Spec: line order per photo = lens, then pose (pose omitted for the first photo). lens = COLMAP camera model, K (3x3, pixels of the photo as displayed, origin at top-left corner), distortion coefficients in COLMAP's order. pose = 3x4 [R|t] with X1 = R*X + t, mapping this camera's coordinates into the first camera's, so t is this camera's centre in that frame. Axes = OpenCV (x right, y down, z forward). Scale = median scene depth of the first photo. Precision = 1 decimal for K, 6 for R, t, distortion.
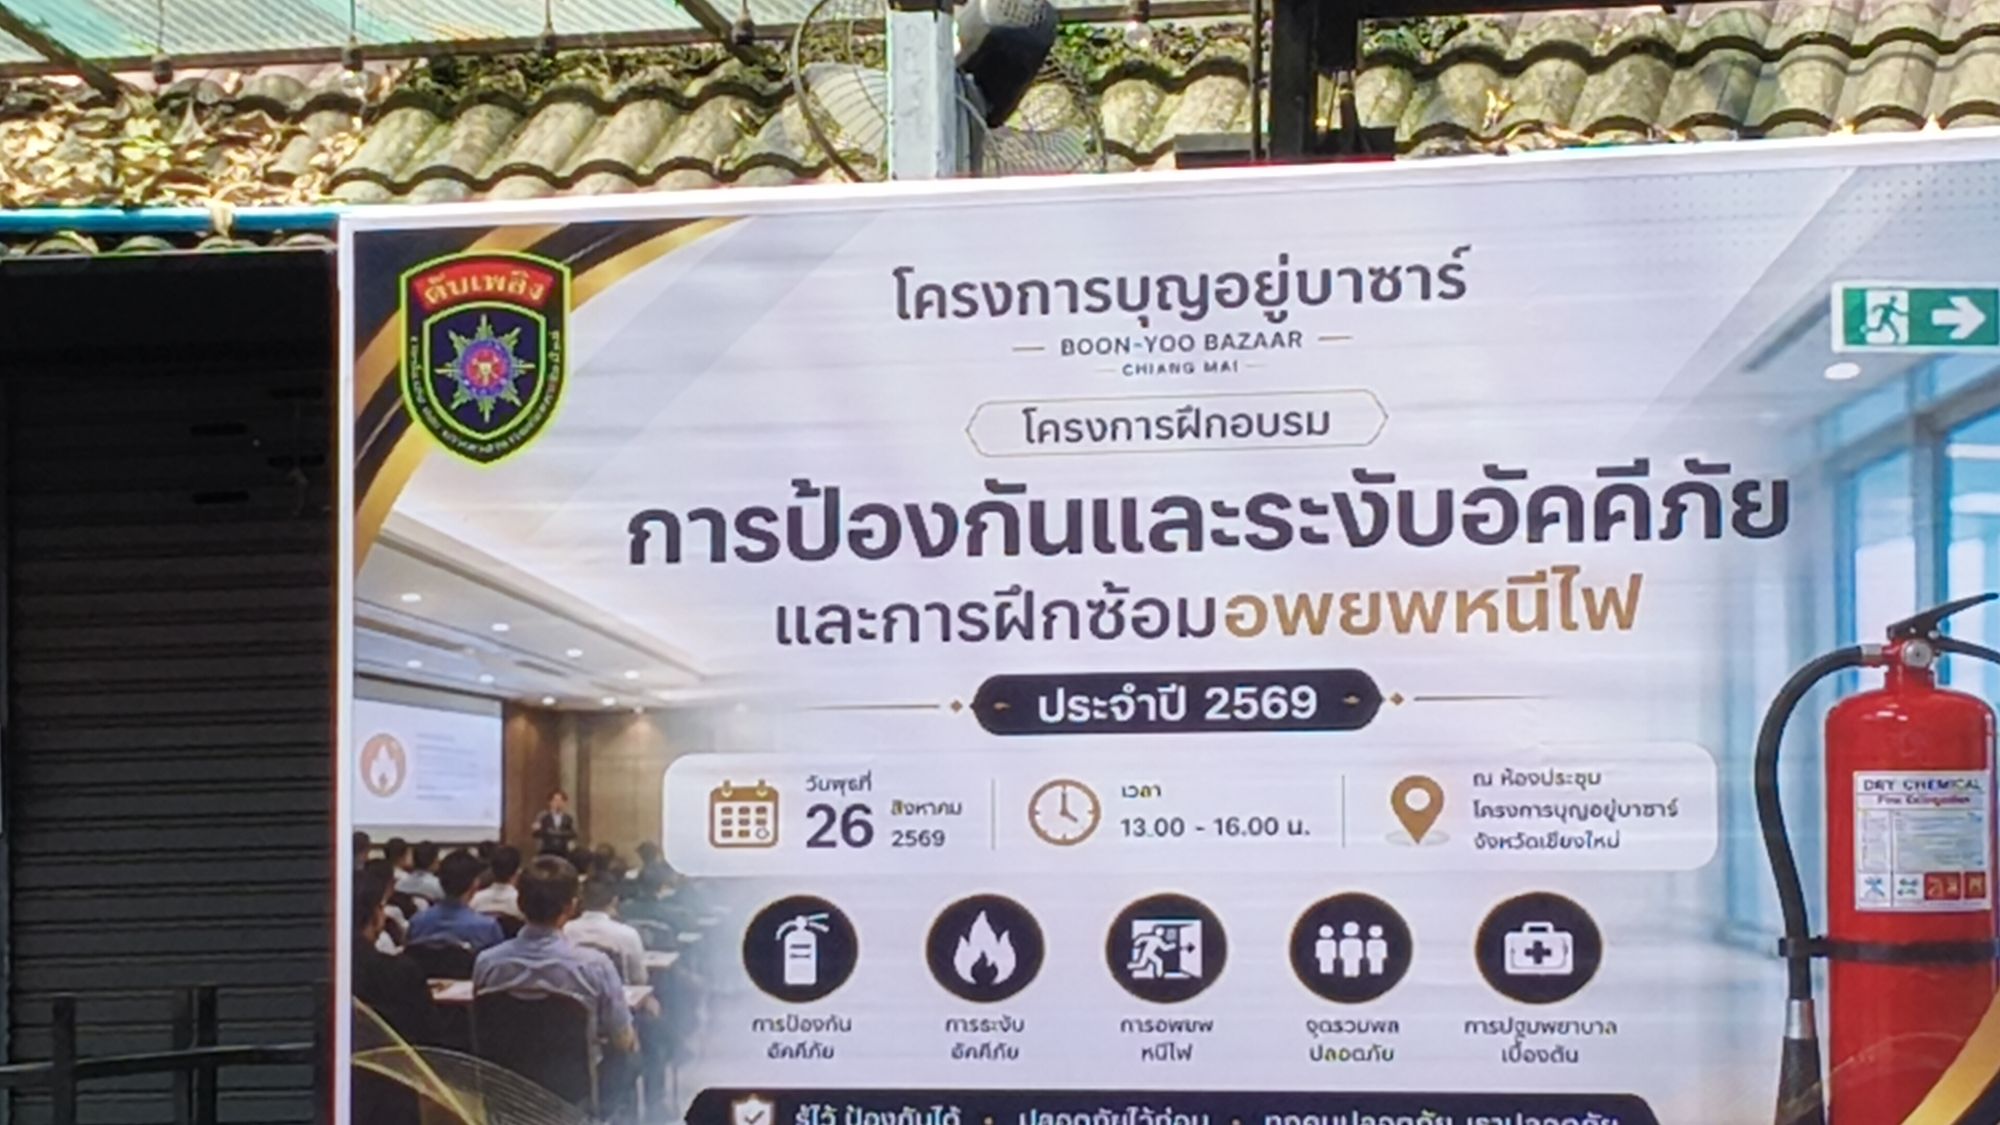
lens RADIAL K [[5773.9, 0, 999.8], [0, 5773.9, 562.4], [0, 0, 1]] dist [0.329876, 0.000000]
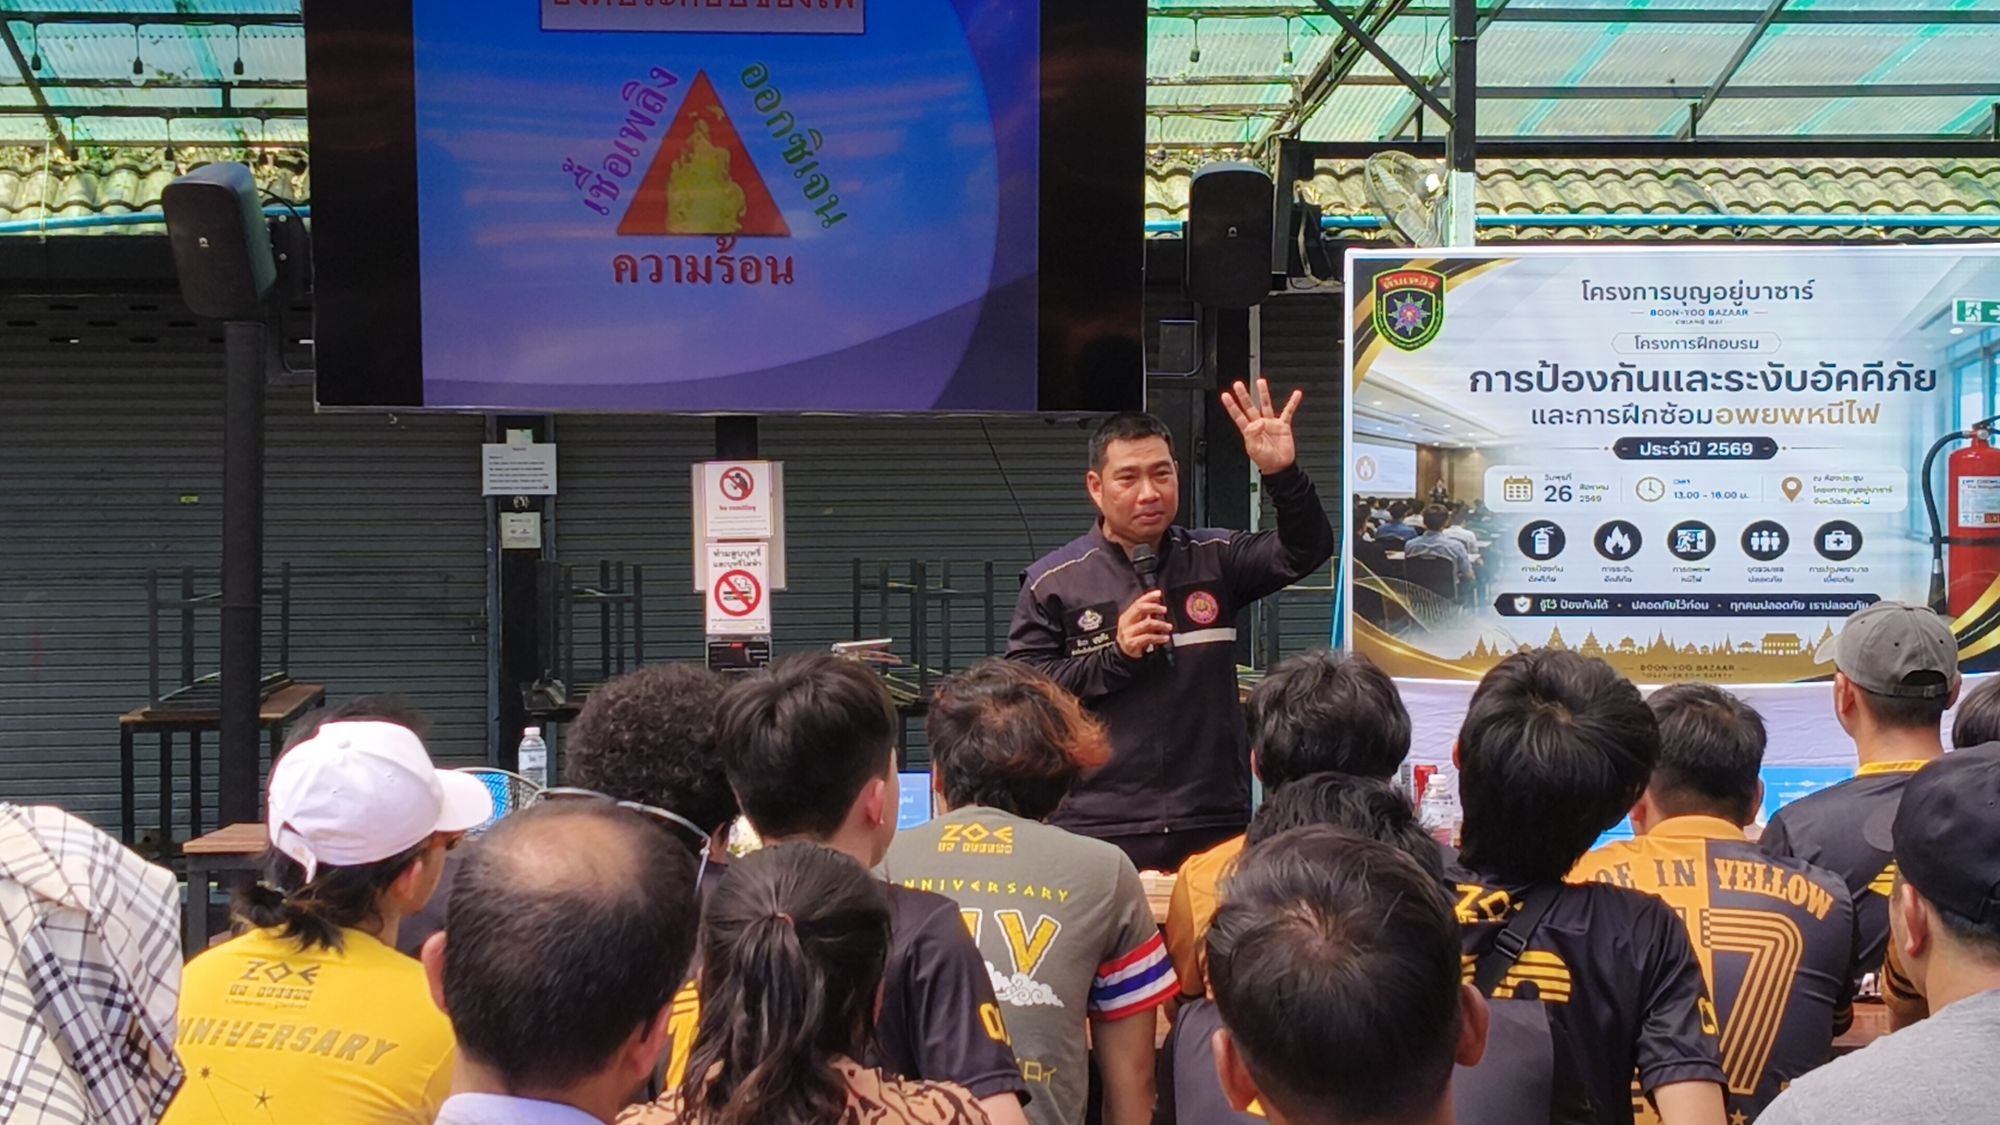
lens RADIAL K [[3089.5, 0, 999.9], [0, 3089.5, 562.8], [0, 0, 1]] dist [-0.004367, 0.000000]
pose [[0.975781, -0.000106, 0.218749, -0.588899], [-0.017191, 0.996870, 0.077167, -0.027227], [-0.218072, -0.079058, 0.972725, -0.314023]]
